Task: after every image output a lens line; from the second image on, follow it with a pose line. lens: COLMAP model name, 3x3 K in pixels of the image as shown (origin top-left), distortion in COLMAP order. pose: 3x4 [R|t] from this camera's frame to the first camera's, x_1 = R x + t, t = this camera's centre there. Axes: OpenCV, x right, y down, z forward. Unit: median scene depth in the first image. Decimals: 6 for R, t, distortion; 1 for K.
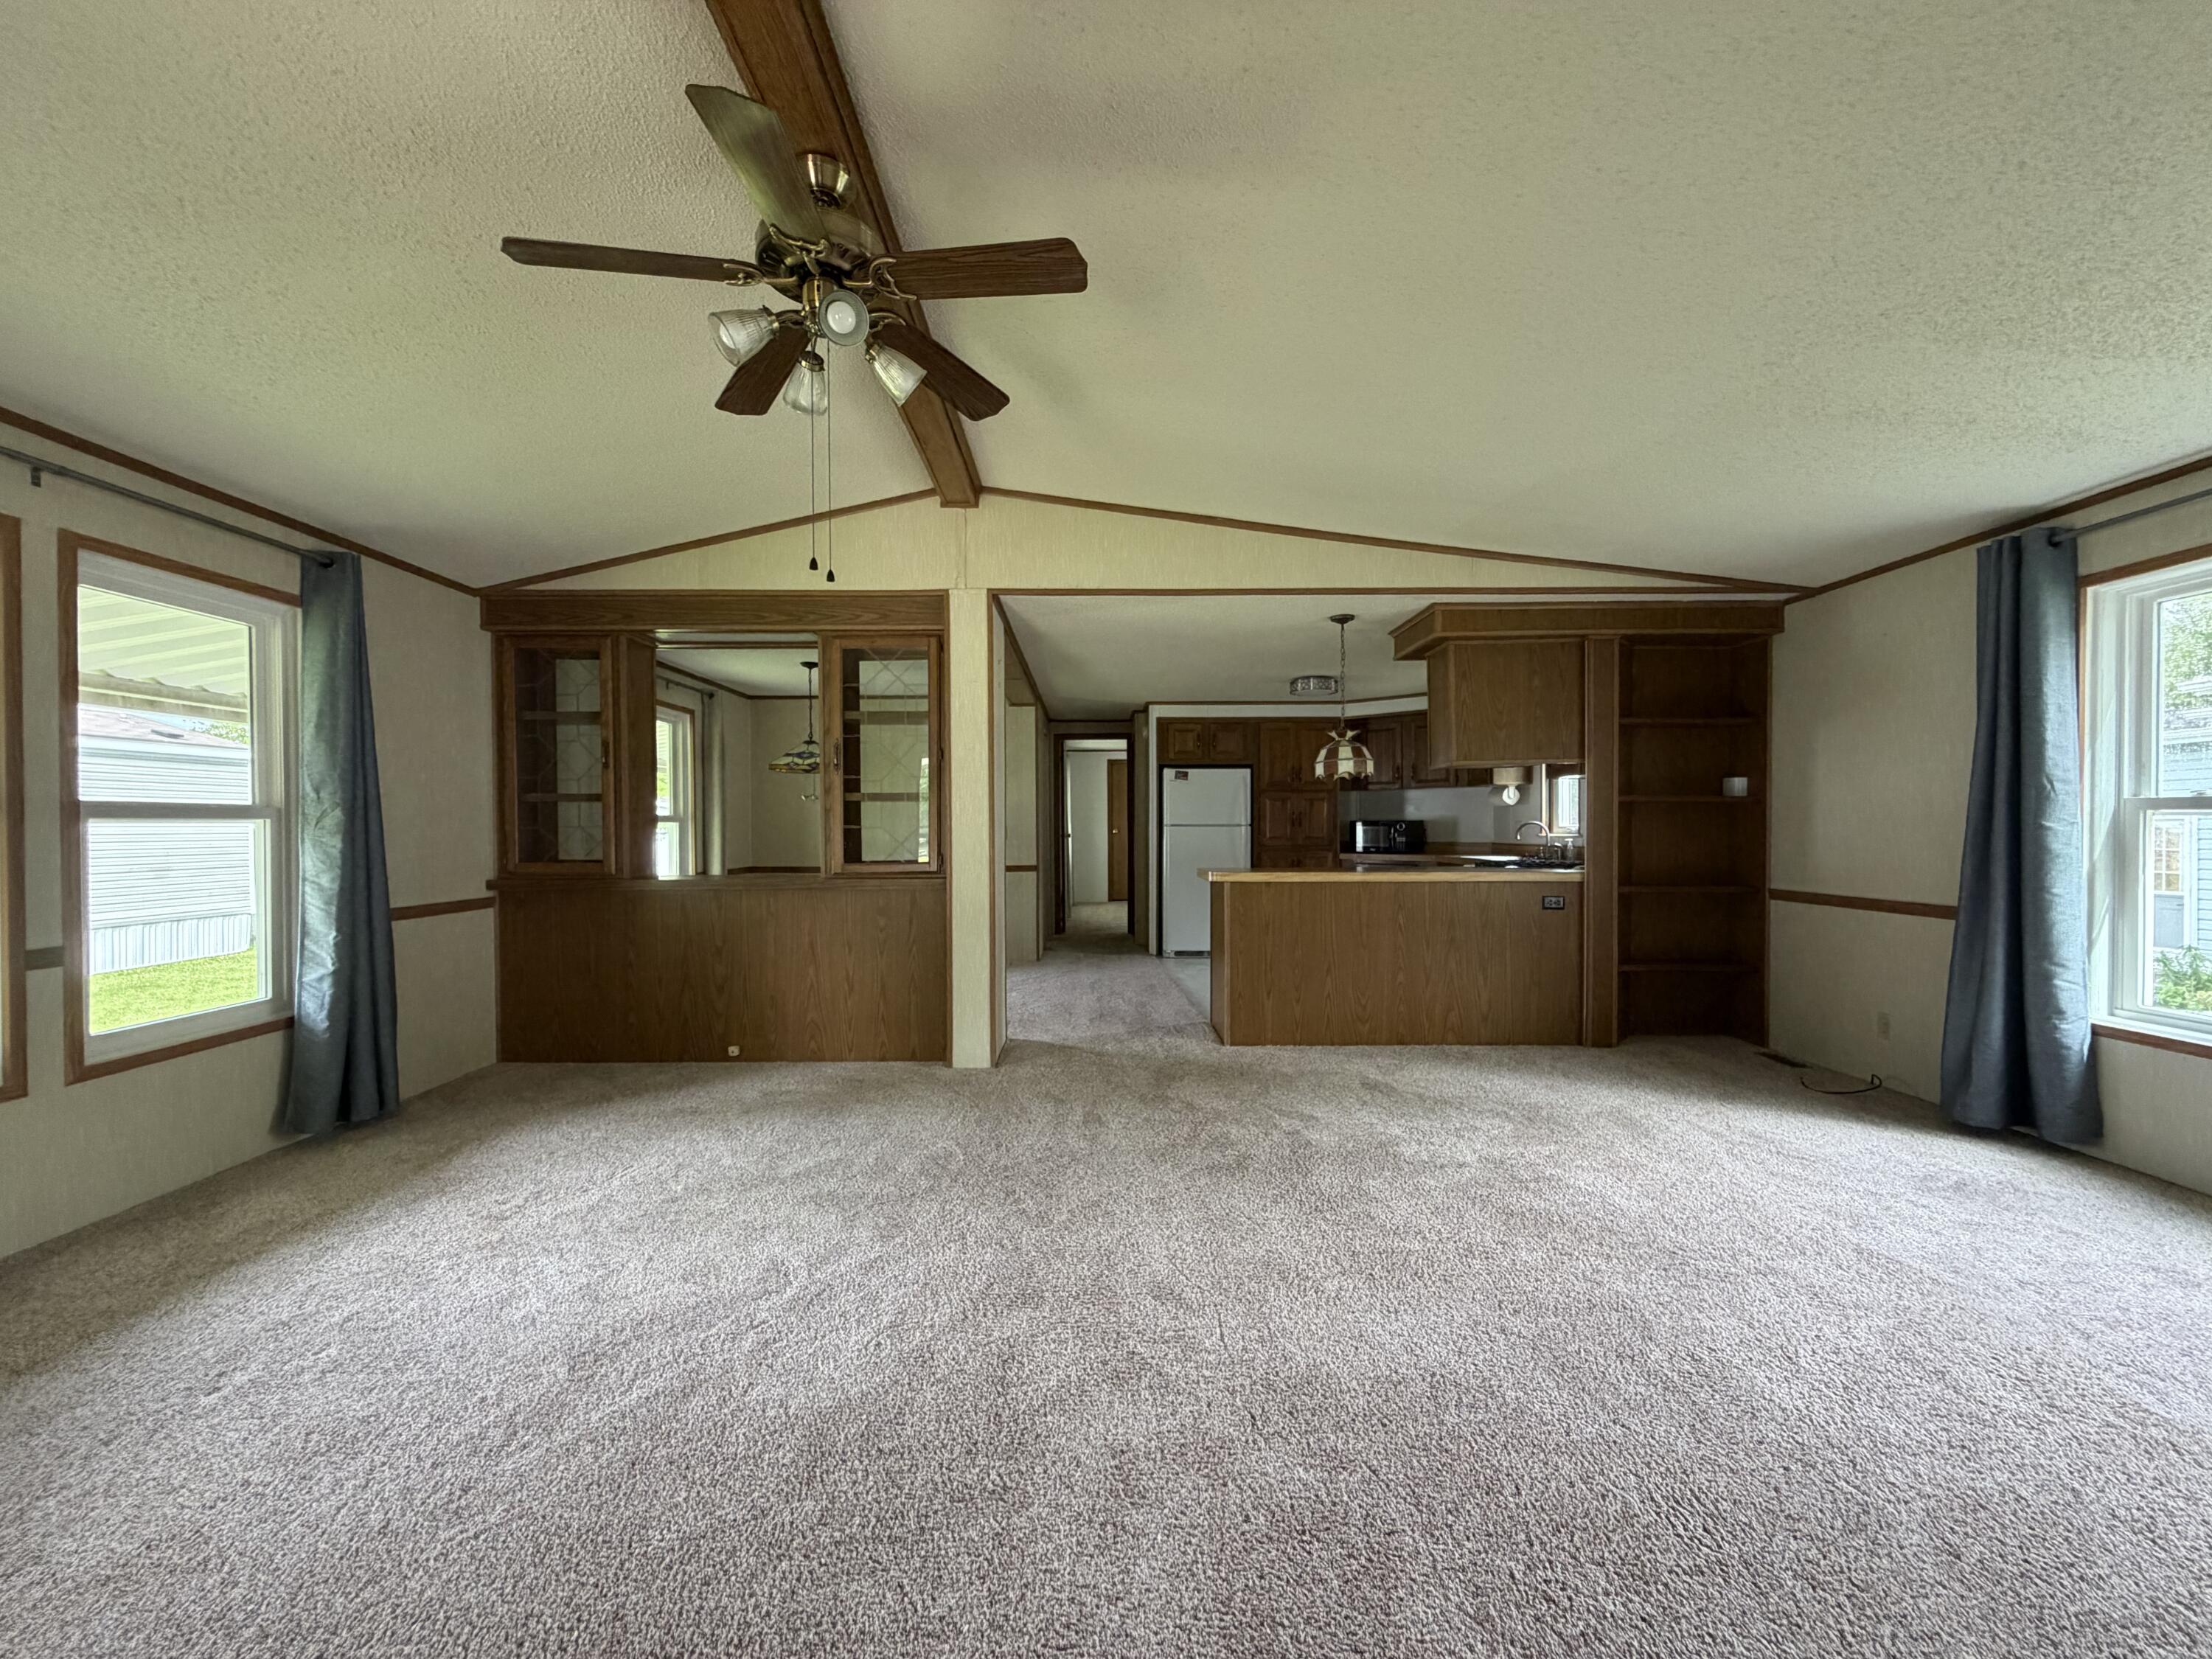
lens RADIAL K [[886.5, 0, 1097.6], [0, 886.5, 833.7], [0, 0, 1]] dist [-0.000091, 0.000779]
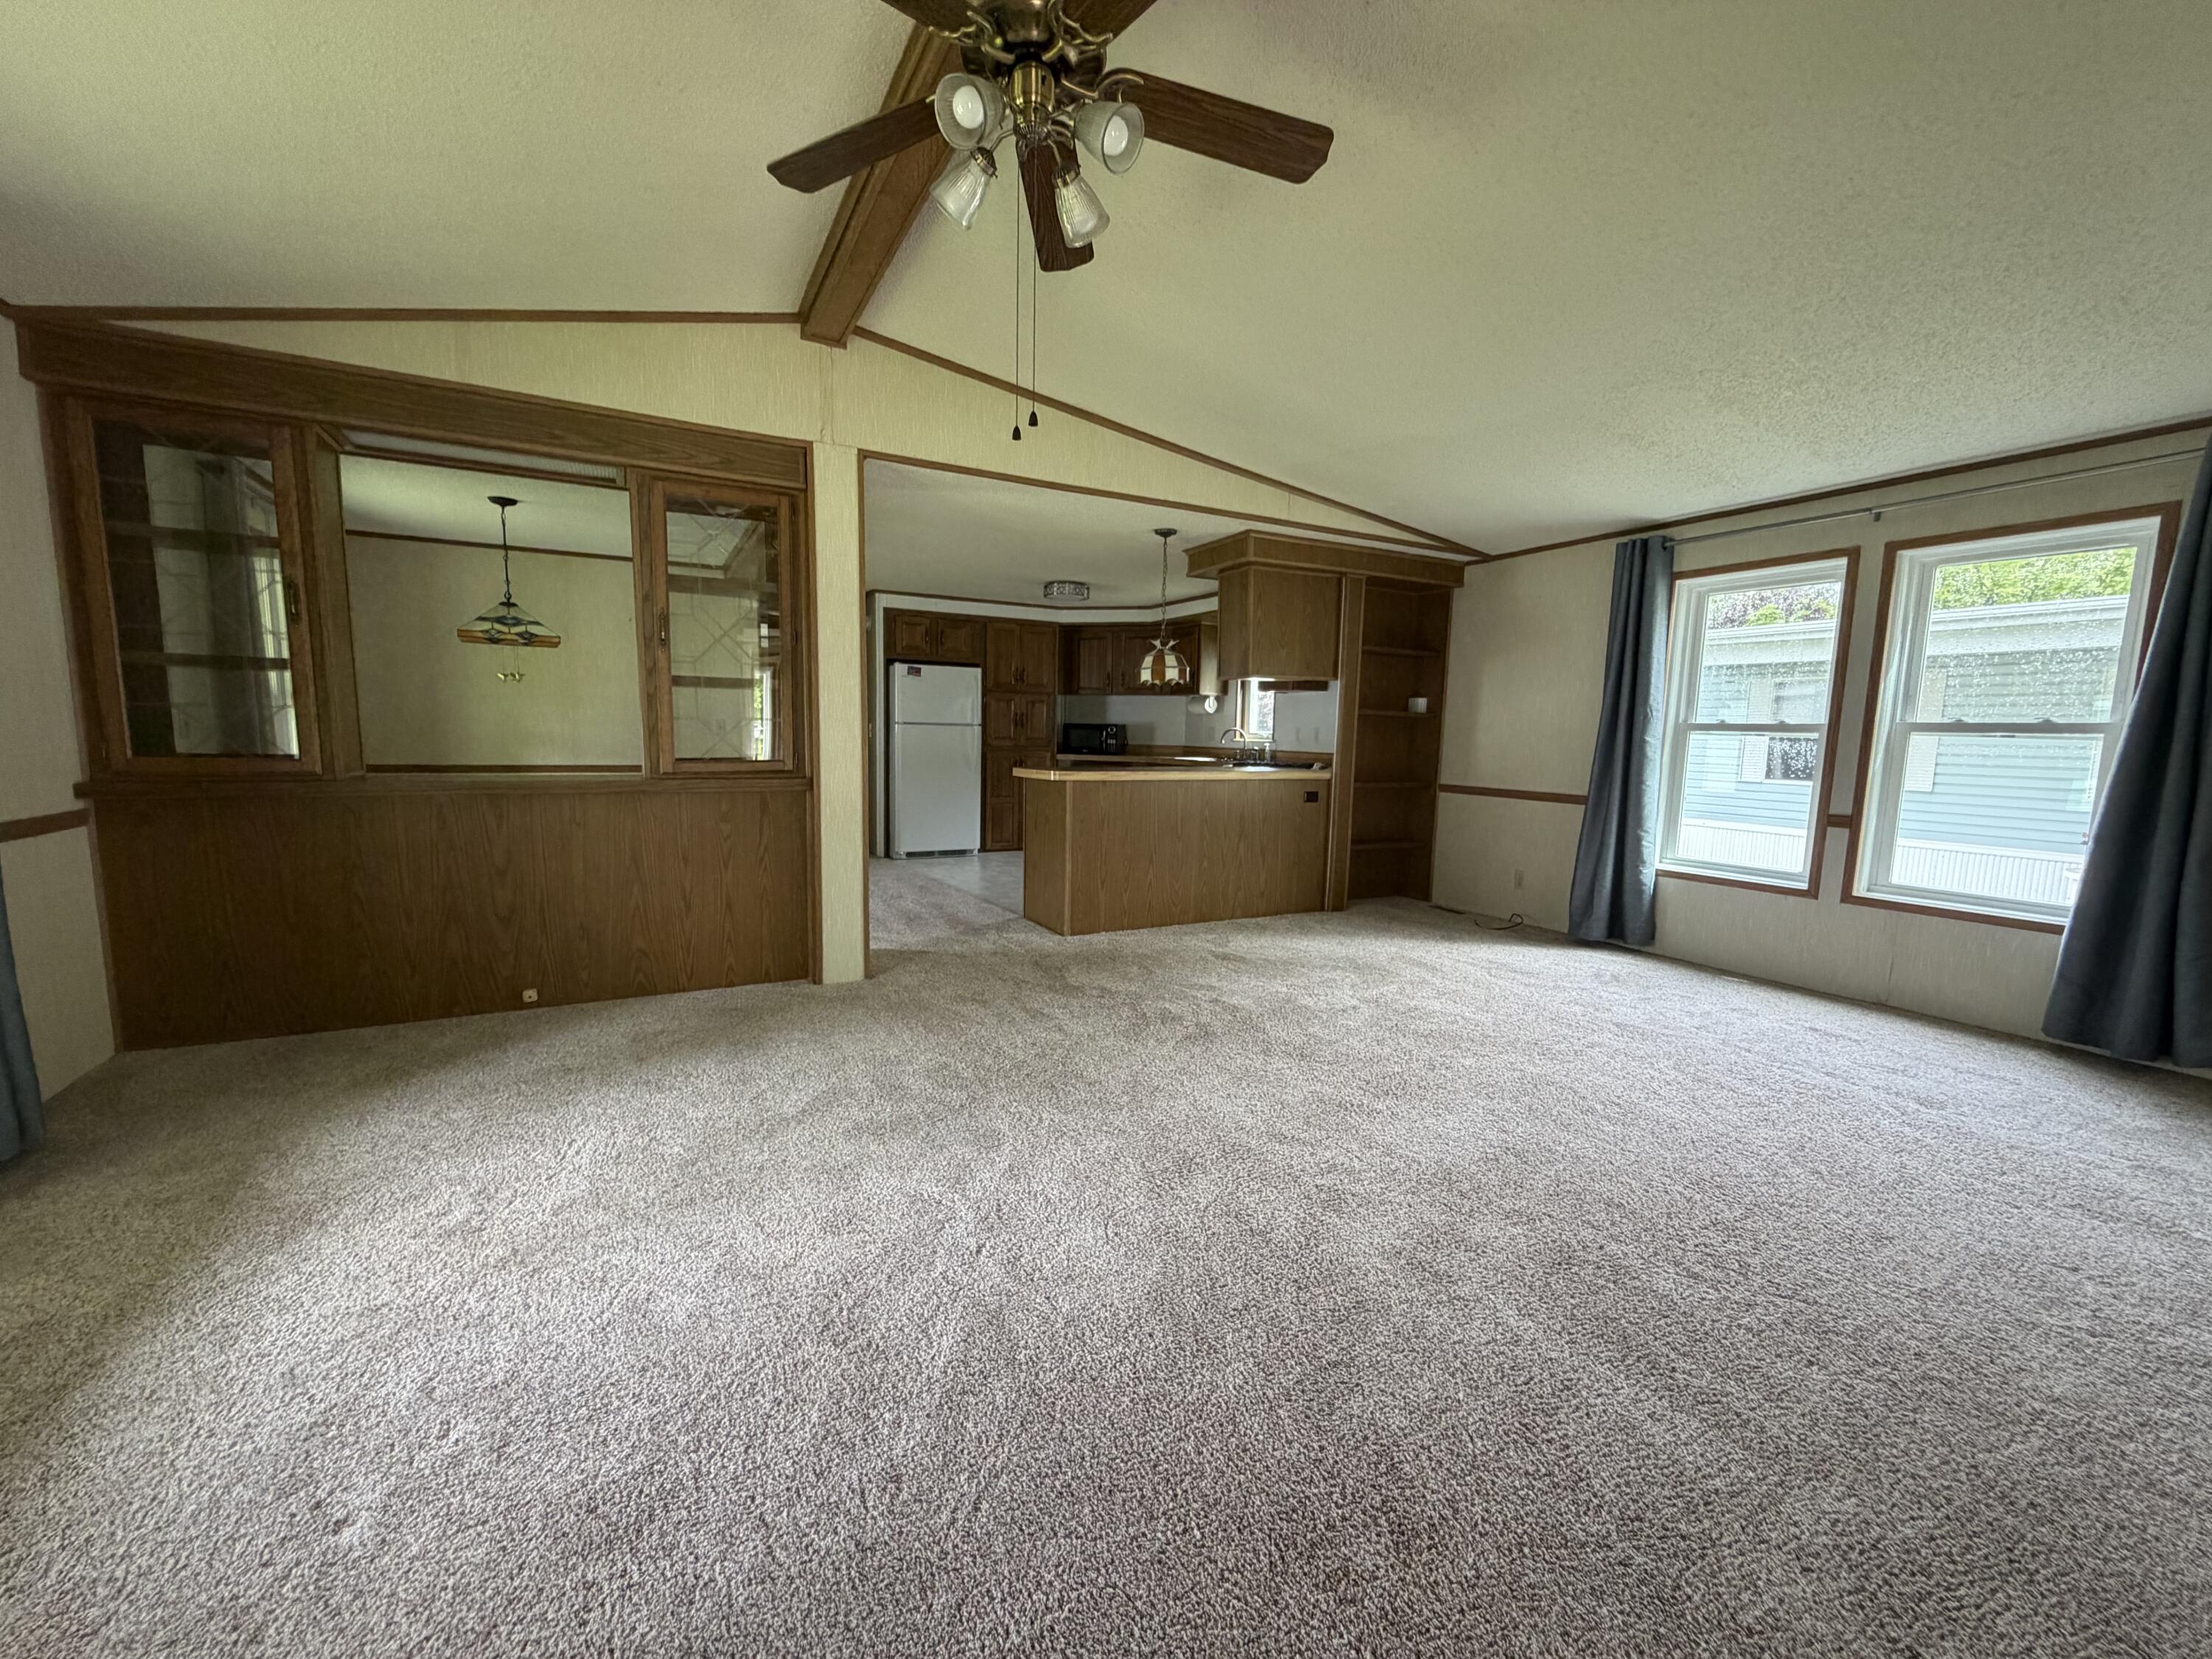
lens RADIAL K [[886.5, 0, 1097.6], [0, 886.5, 833.7], [0, 0, 1]] dist [-0.000091, 0.000779]
pose [[0.881472, -0.033294, 0.471062, -0.355189], [-0.019670, 0.994057, 0.107066, 0.005003], [-0.471827, -0.103642, 0.875579, 0.081069]]
